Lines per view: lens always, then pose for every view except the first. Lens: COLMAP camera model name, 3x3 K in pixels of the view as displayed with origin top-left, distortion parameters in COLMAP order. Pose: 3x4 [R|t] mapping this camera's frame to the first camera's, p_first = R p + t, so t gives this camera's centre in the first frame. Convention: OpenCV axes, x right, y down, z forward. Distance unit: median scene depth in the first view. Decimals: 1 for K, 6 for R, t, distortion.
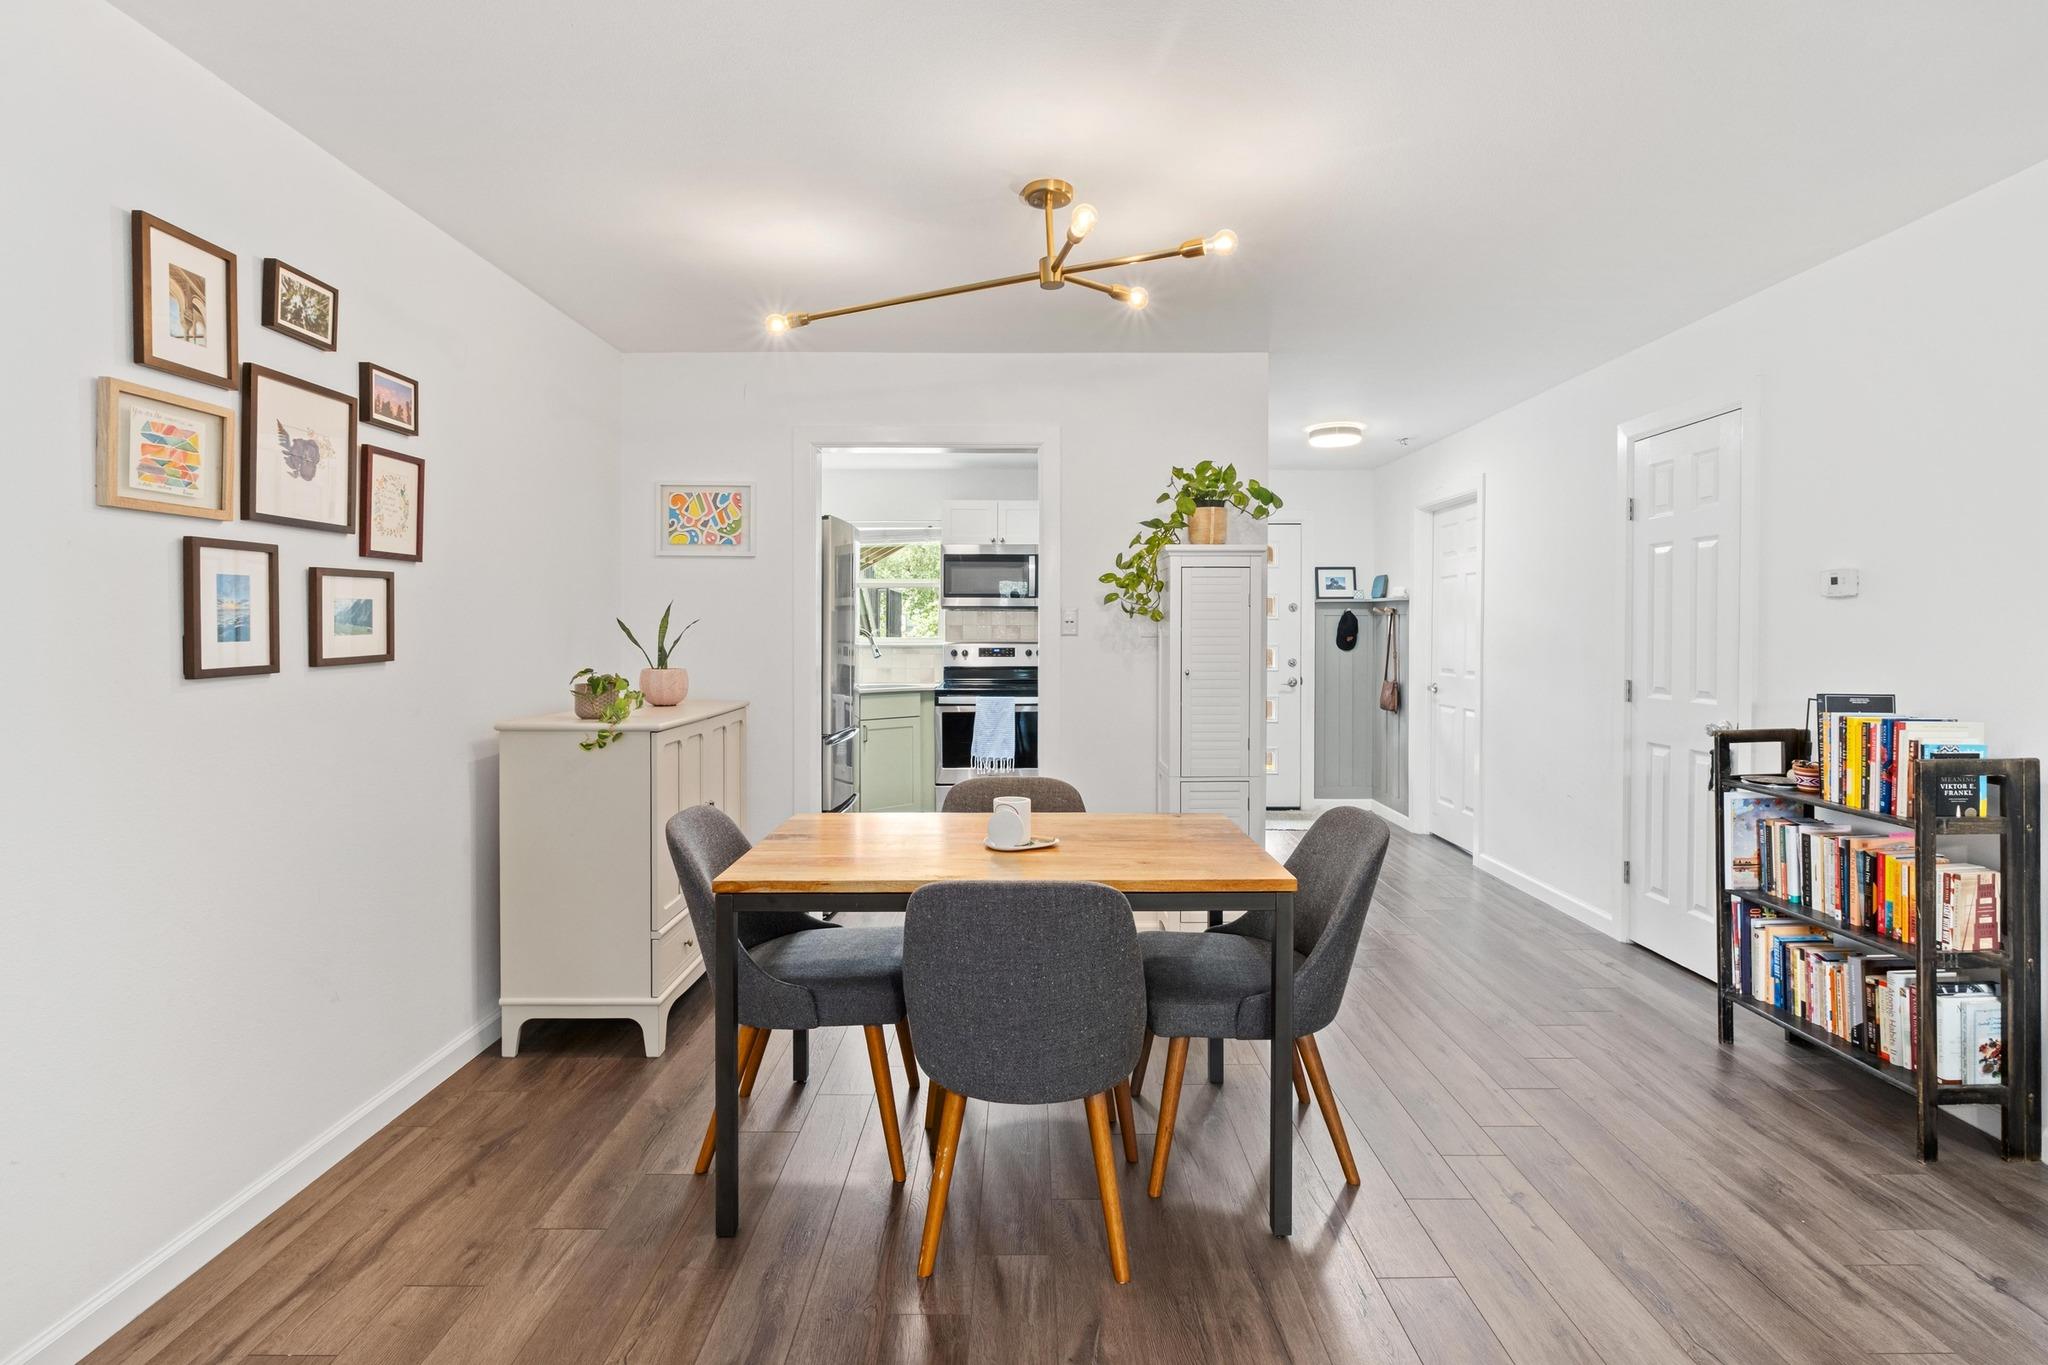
lens RADIAL K [[981.8, 0, 1026.7], [0, 981.8, 639.1], [0, 0, 1]] dist [-0.002416, 0.001382]
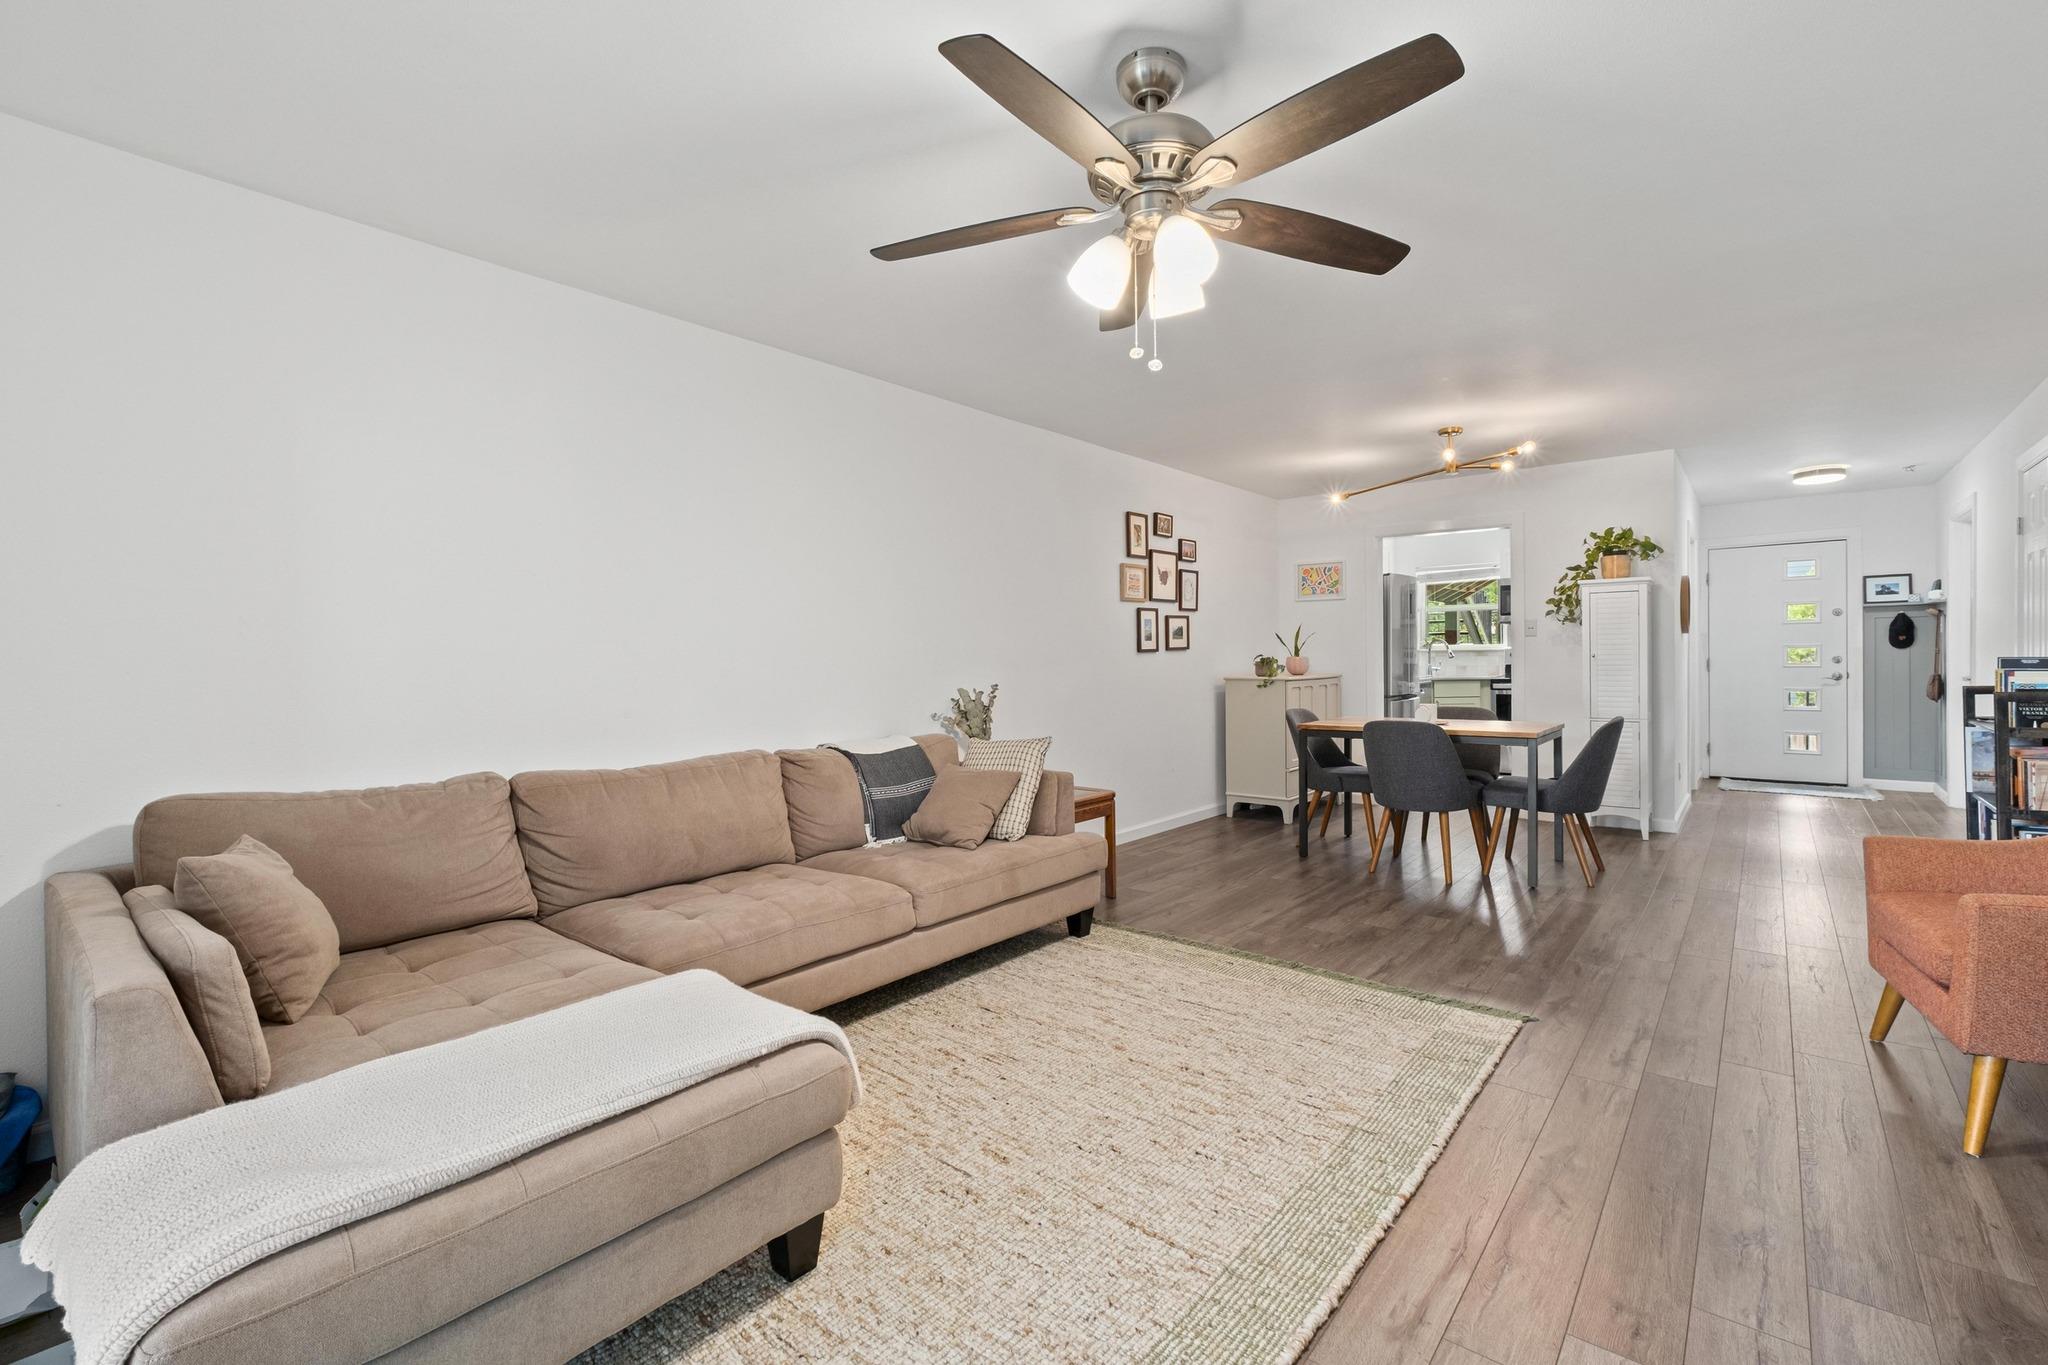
lens RADIAL K [[866.1, 0, 1024.6], [0, 866.1, 666.8], [0, 0, 1]] dist [-0.010703, 0.000366]
pose [[0.757128, -0.001891, -0.653264, 0.539730], [0.006979, 0.999962, 0.005194, 0.053802], [0.653229, -0.008492, 0.757112, -1.051990]]
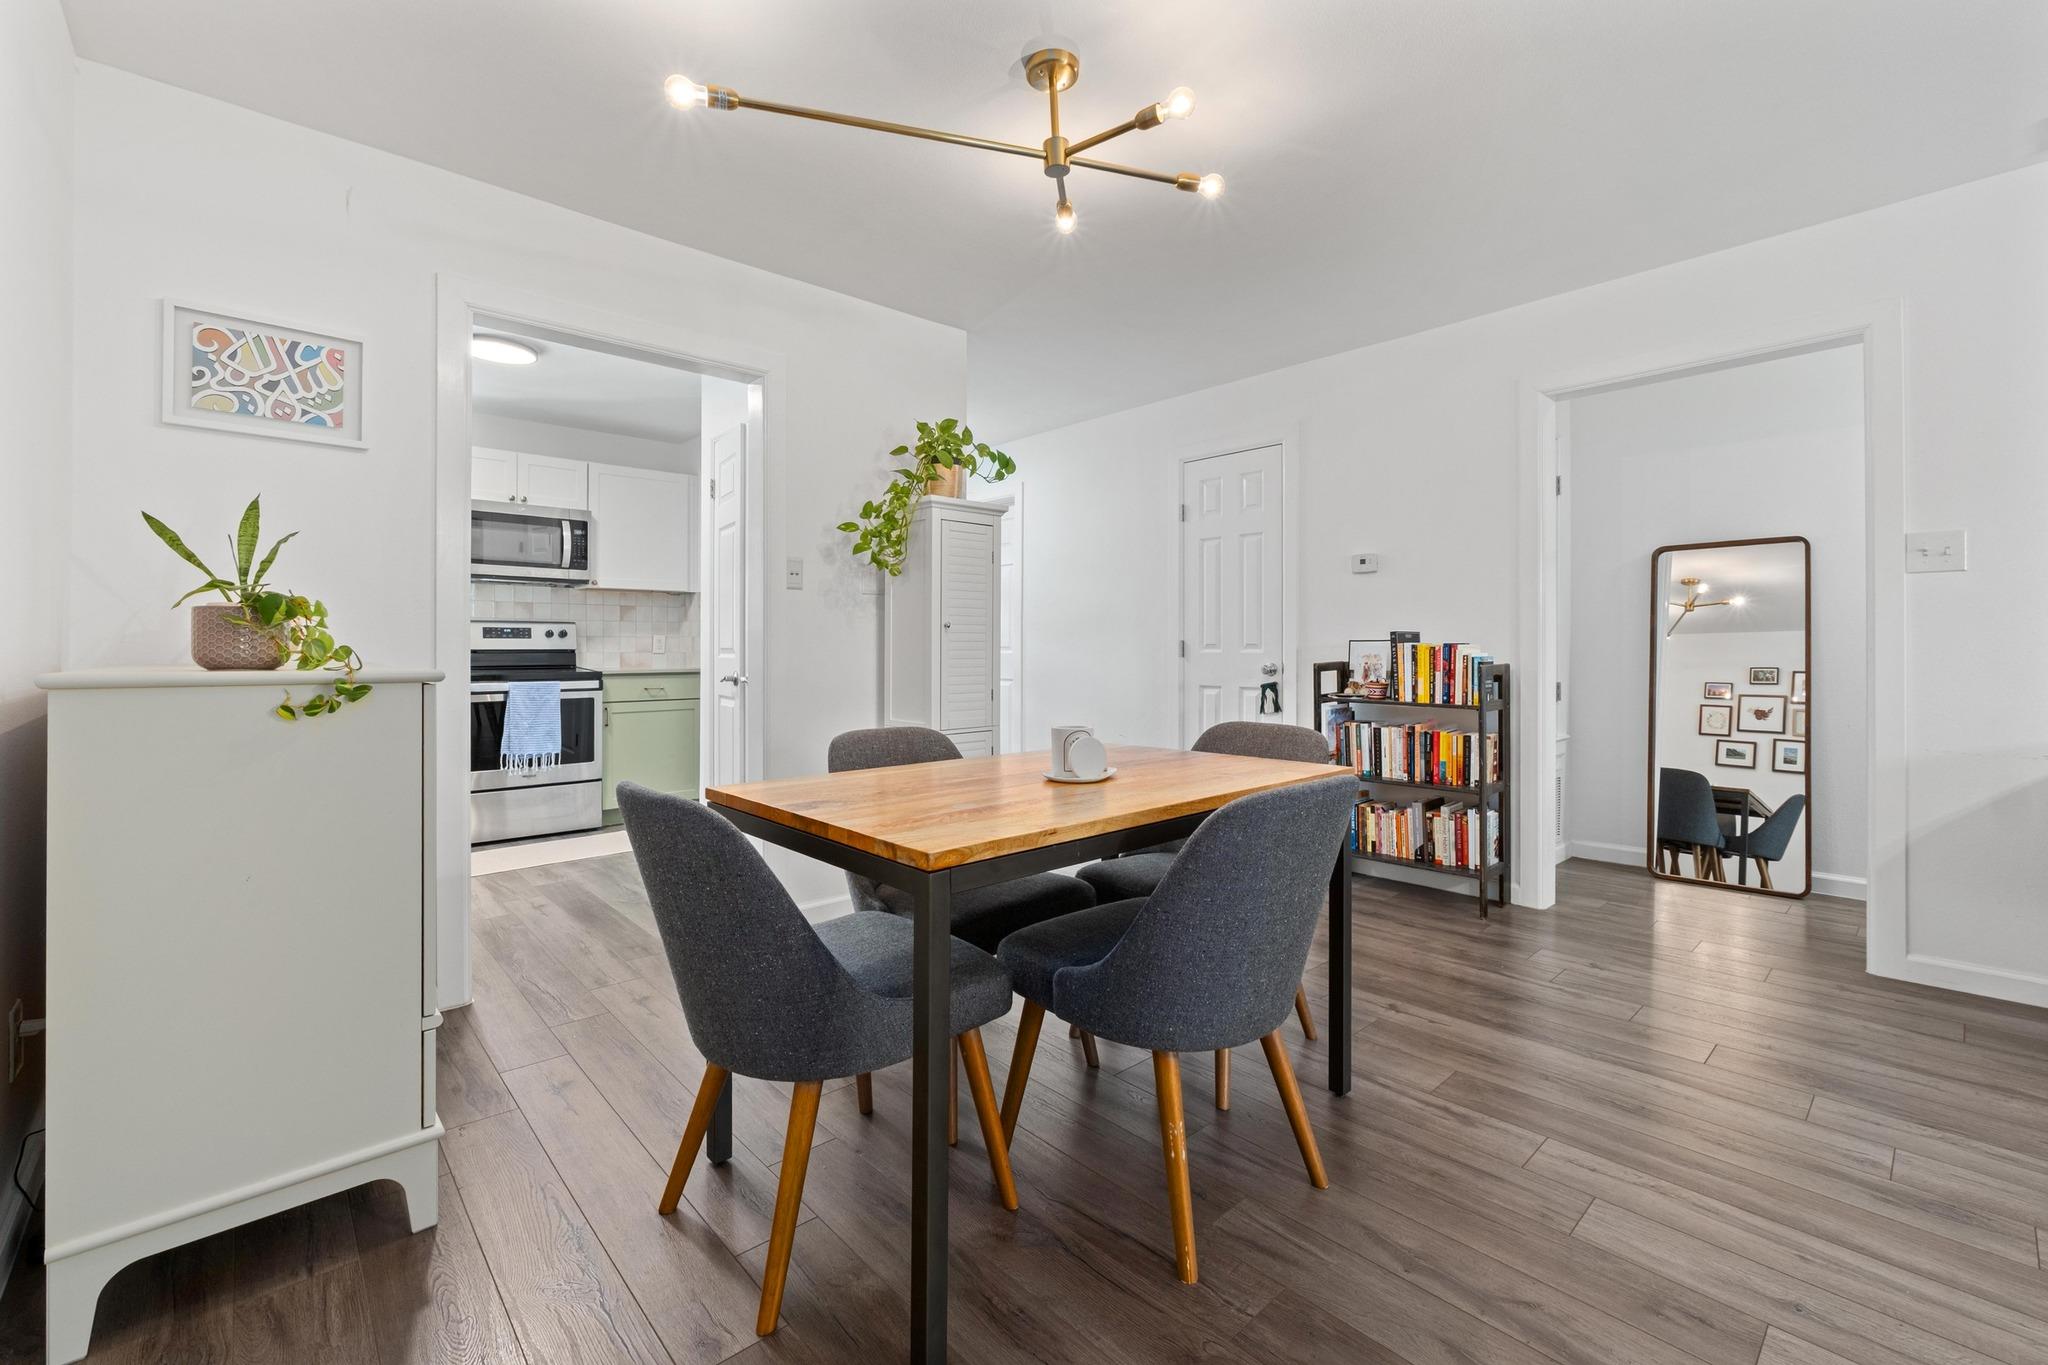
lens RADIAL K [[870.3, 0, 1023.9], [0, 870.3, 643.3], [0, 0, 1]] dist [-0.011476, 0.006760]
pose [[0.743610, 0.002660, 0.668609, -0.512200], [0.006618, 0.999914, -0.011338, 0.087153], [-0.668581, 0.012856, 0.743528, 0.397499]]
